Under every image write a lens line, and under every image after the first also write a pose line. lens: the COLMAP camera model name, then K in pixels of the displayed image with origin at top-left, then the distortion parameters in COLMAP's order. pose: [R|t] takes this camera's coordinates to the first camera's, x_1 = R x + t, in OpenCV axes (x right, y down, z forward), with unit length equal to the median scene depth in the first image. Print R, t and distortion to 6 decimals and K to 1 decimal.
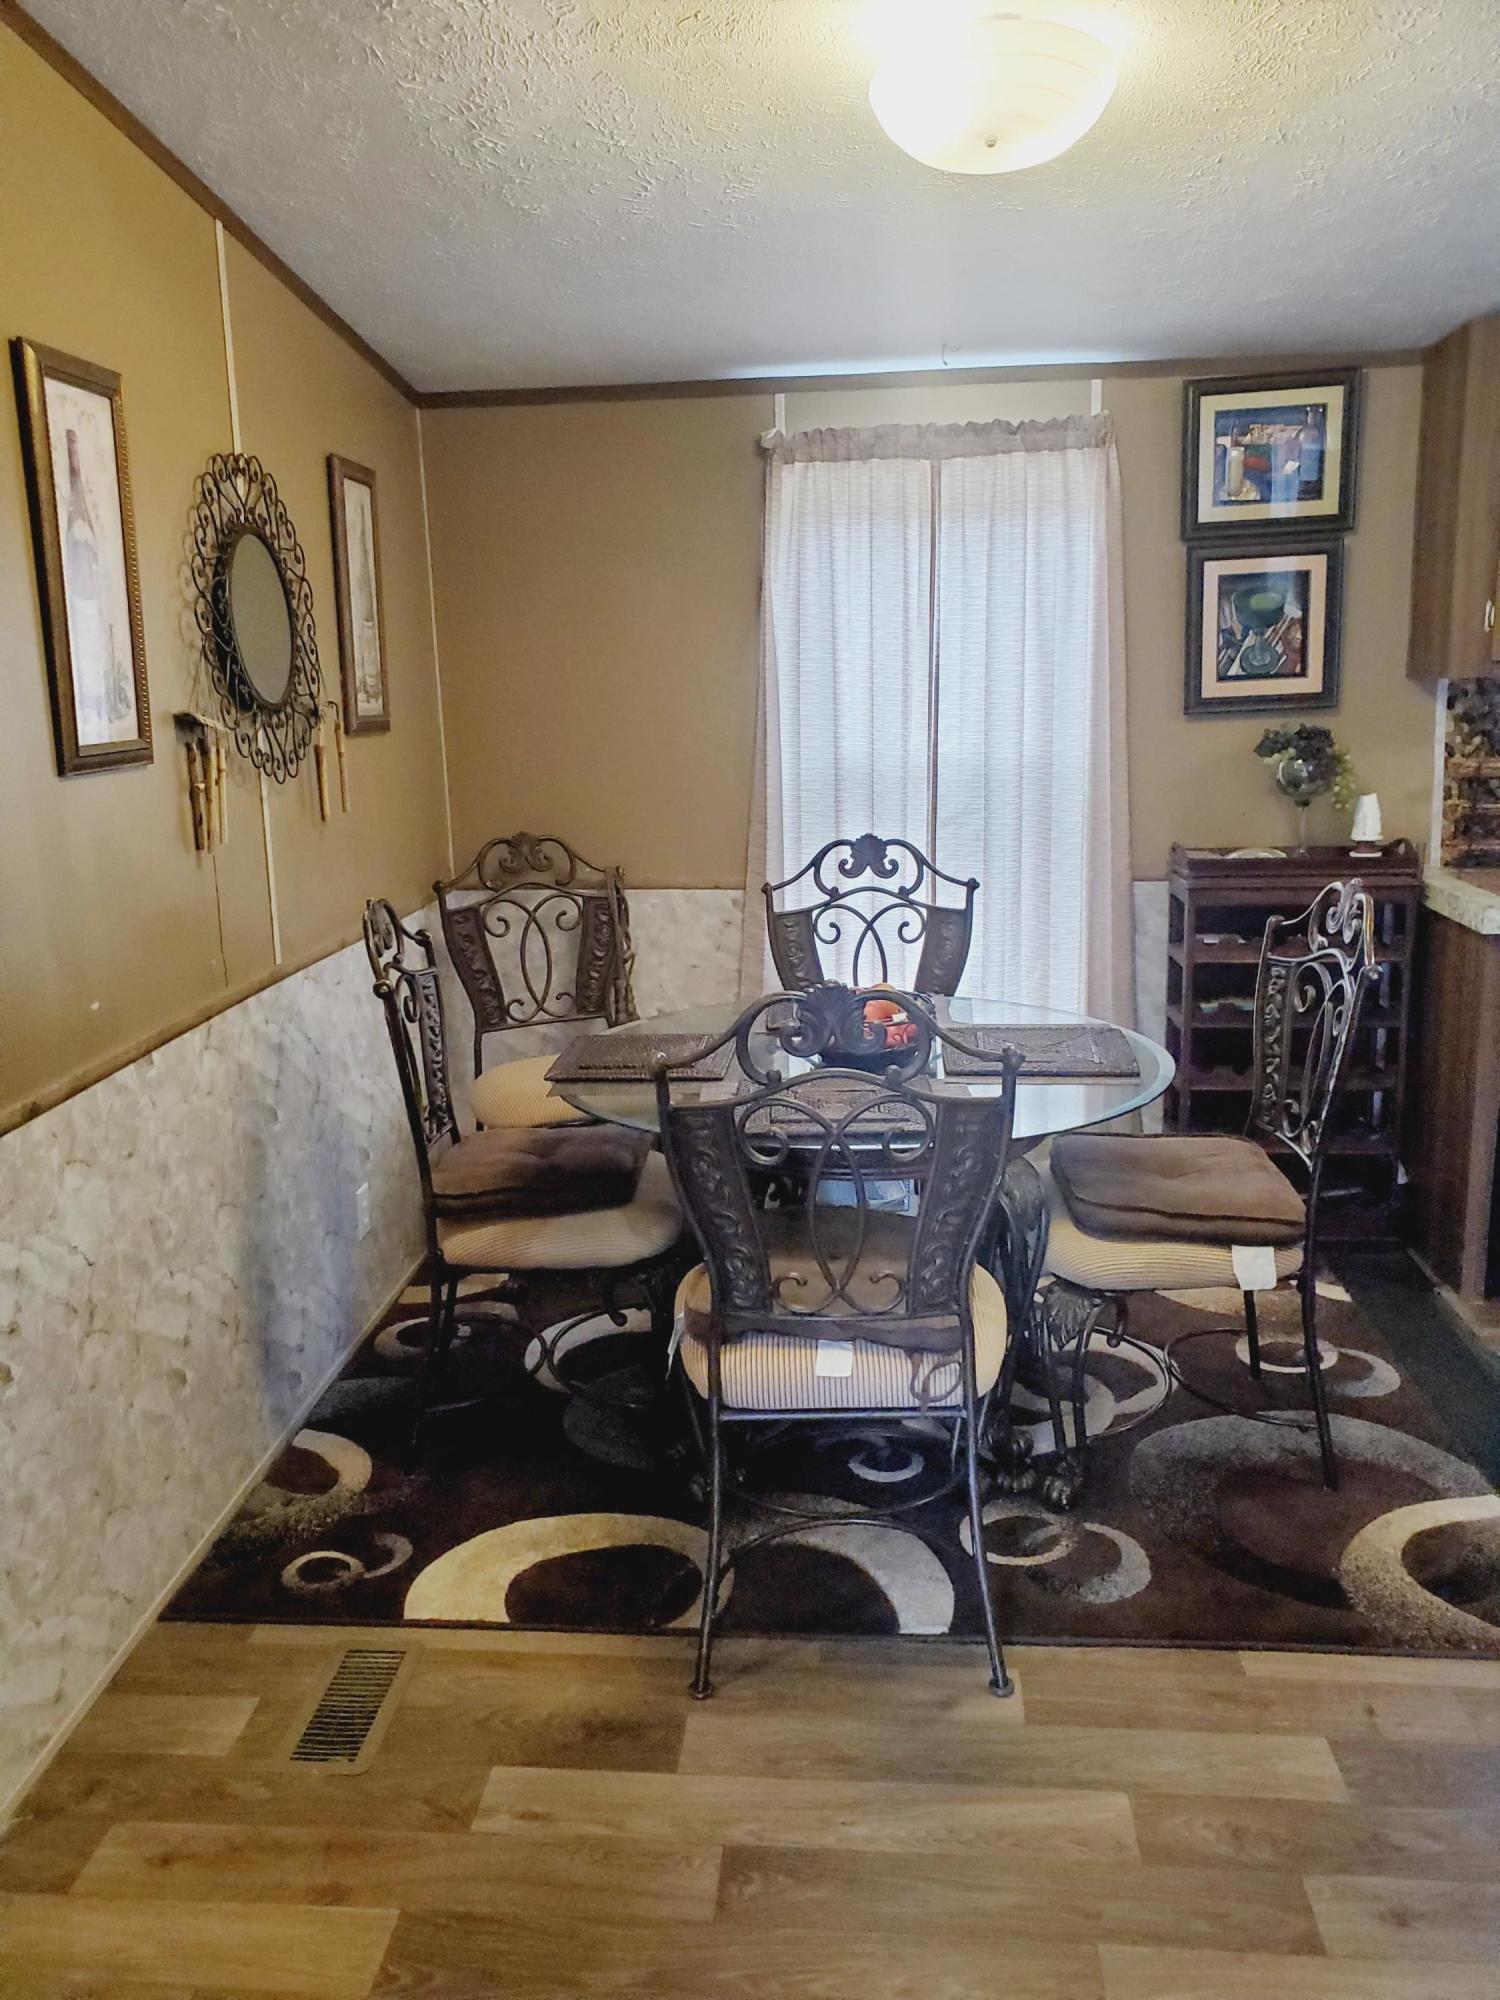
lens RADIAL K [[1616.8, 0, 779.7], [0, 1616.8, 1004.0], [0, 0, 1]] dist [0.187512, -0.473416]
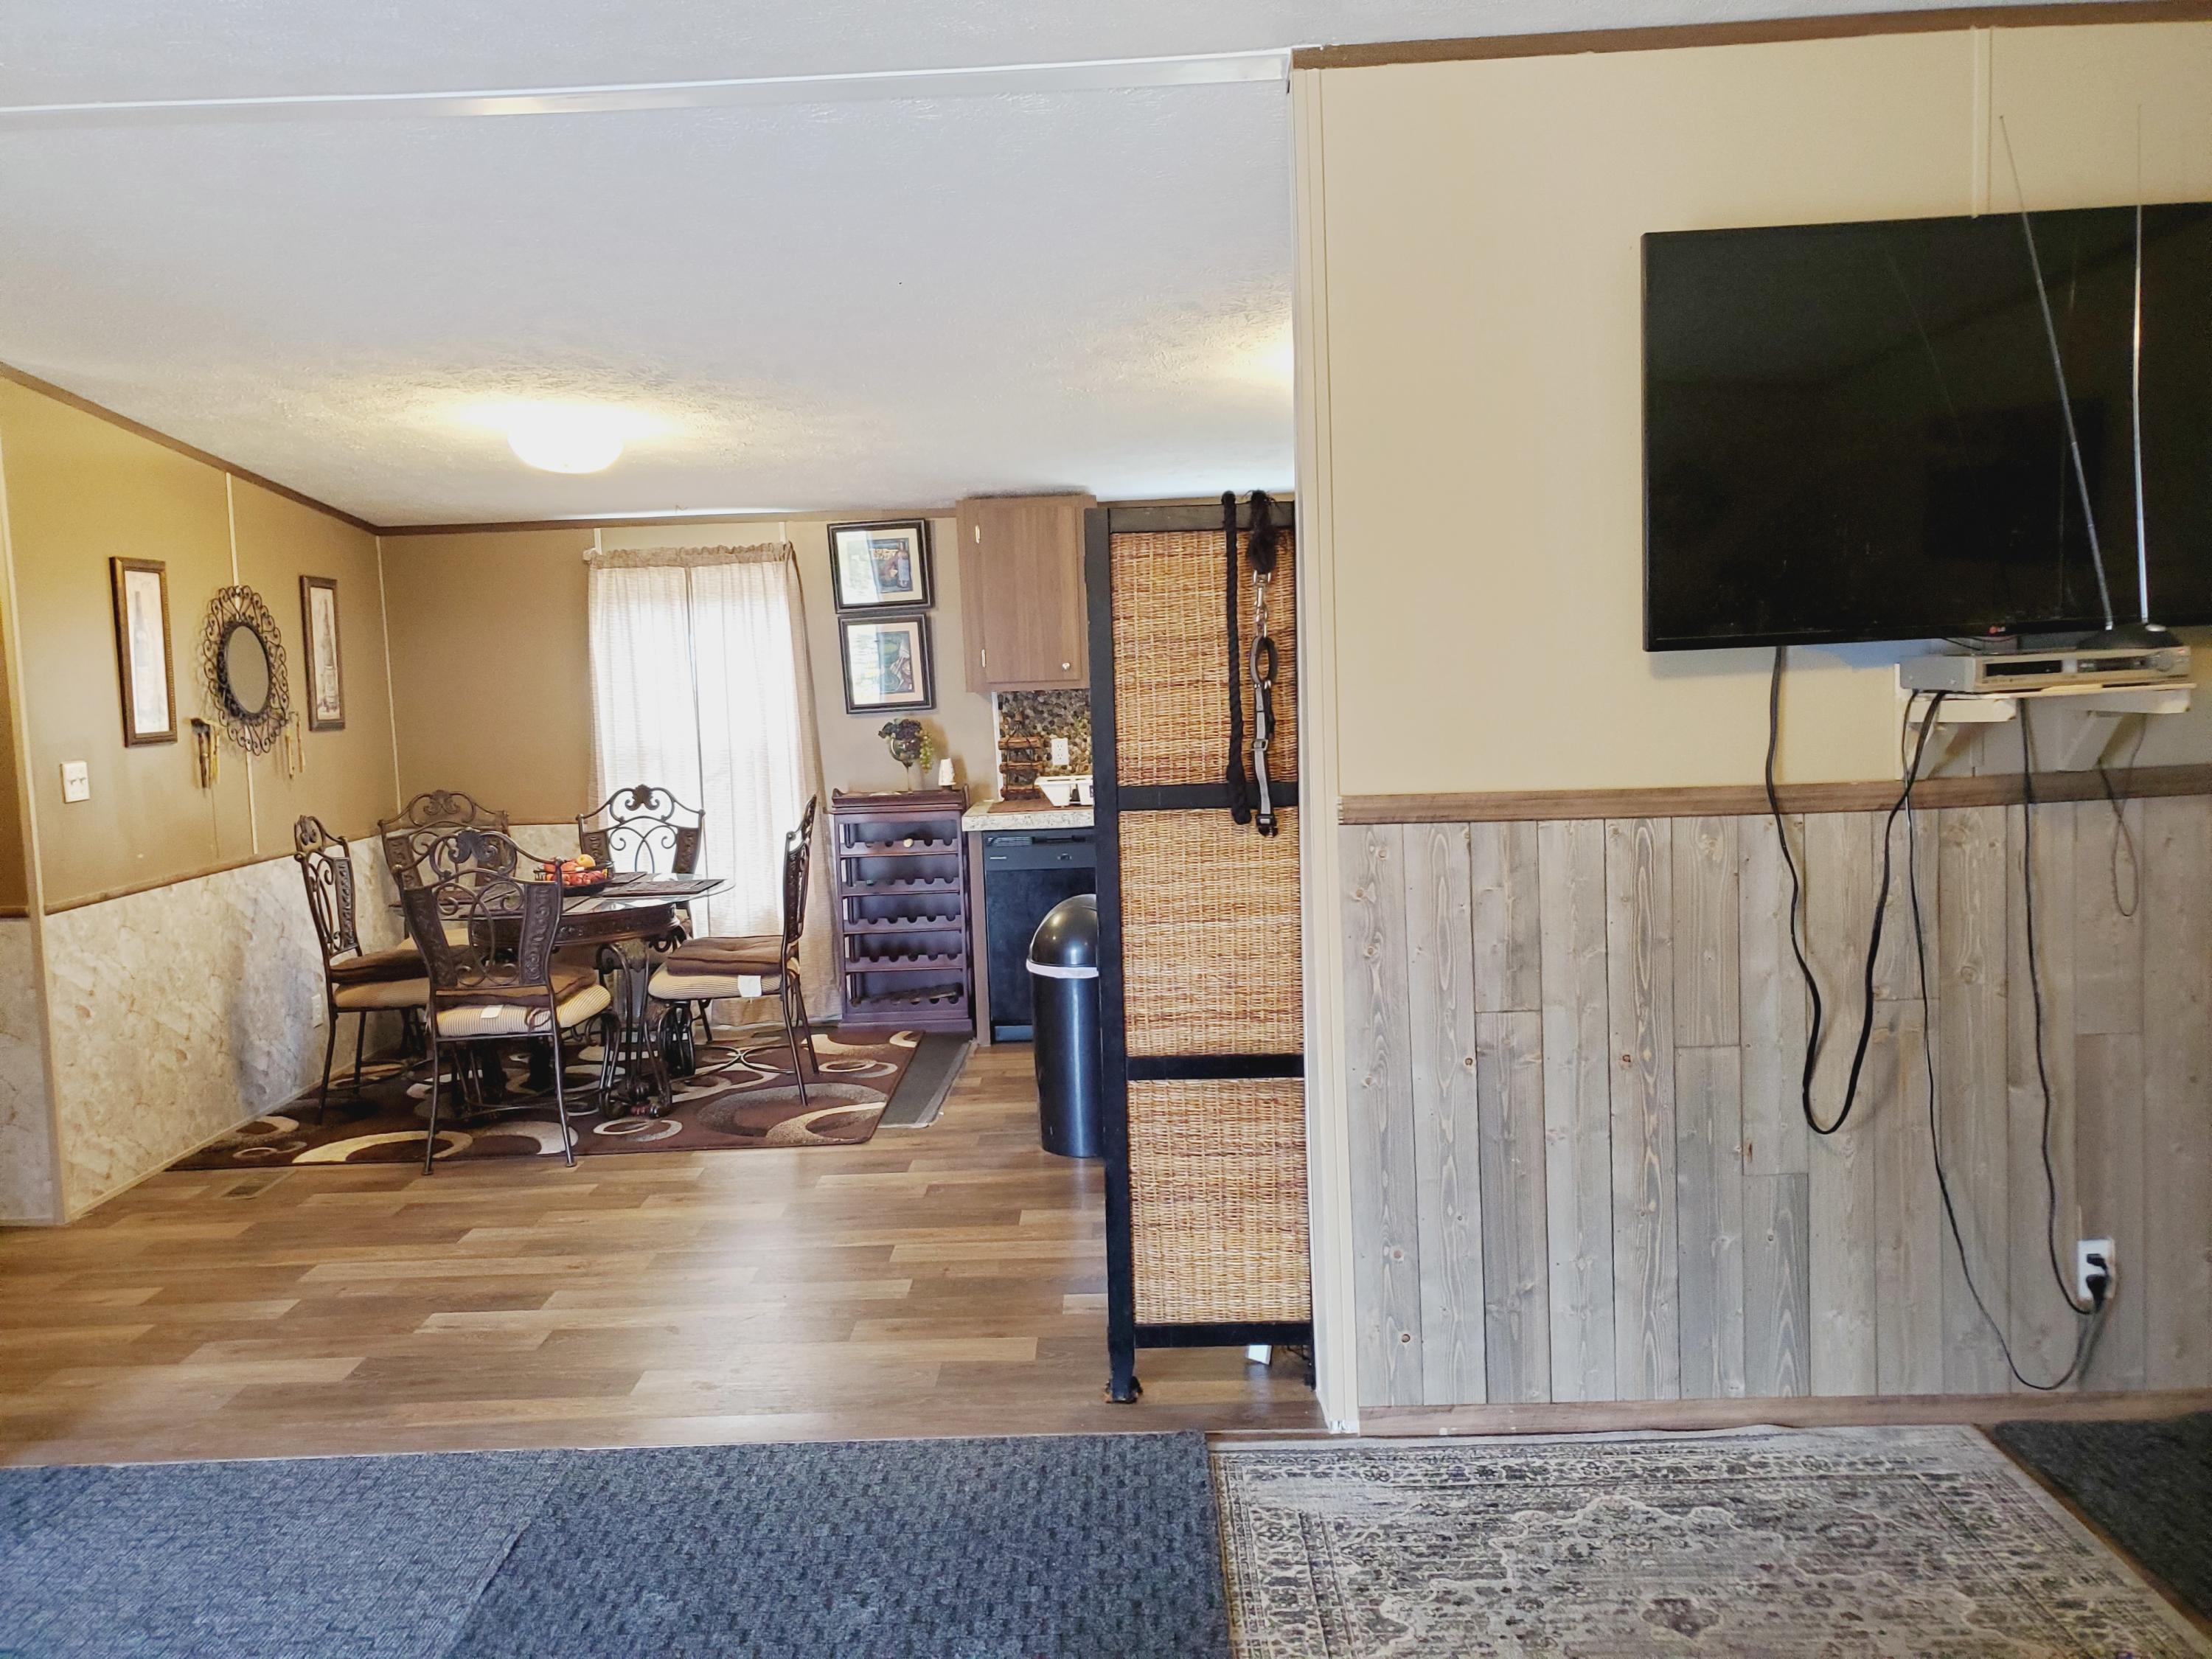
lens RADIAL K [[1766.0, 0, 1106.0], [0, 1766.0, 829.5], [0, 0, 1]] dist [0.048253, -0.012651]
pose [[0.997910, -0.017338, 0.062255, 0.499215], [0.024254, 0.993400, -0.112105, 0.188230], [-0.059901, 0.113381, 0.991744, -0.995956]]
